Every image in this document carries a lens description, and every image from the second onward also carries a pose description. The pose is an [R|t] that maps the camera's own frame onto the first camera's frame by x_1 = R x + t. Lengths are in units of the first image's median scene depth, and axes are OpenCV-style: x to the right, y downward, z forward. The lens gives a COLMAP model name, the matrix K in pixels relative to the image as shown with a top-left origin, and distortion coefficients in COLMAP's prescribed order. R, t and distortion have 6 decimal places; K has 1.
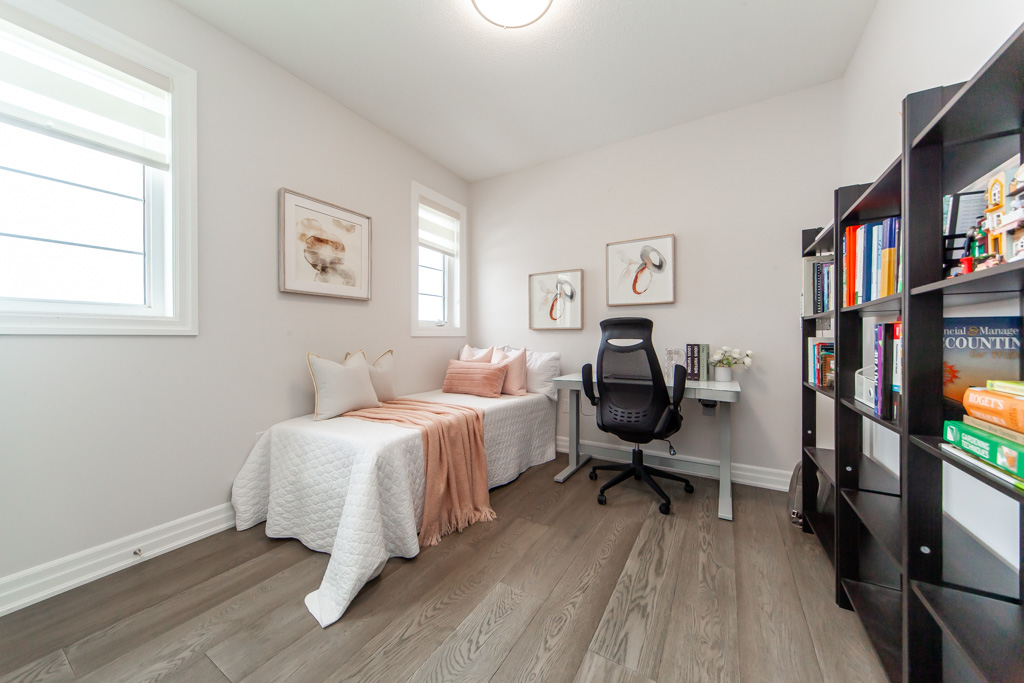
lens RADIAL K [[350.7, 0, 510.3], [0, 350.7, 339.7], [0, 0, 1]] dist [0.001210, 0.000018]
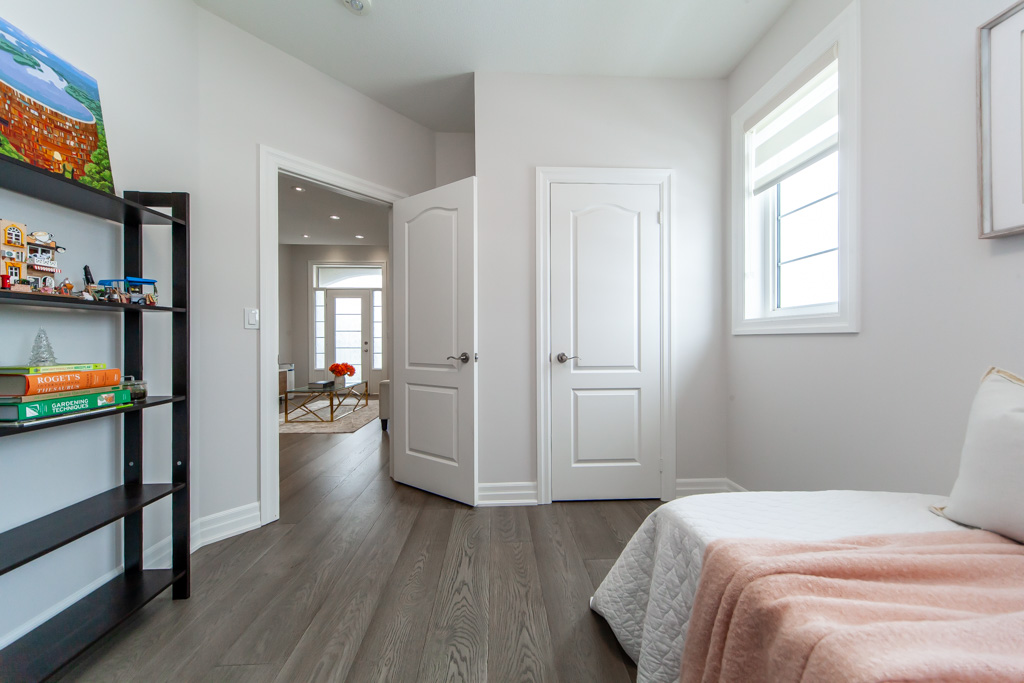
lens RADIAL K [[350.7, 0, 510.3], [0, 350.7, 339.7], [0, 0, 1]] dist [0.001210, 0.000018]
pose [[-0.825514, 0.004353, -0.564365, 0.310030], [0.000775, 0.999978, 0.006579, -0.003766], [0.564381, 0.004994, -0.825499, 1.841166]]
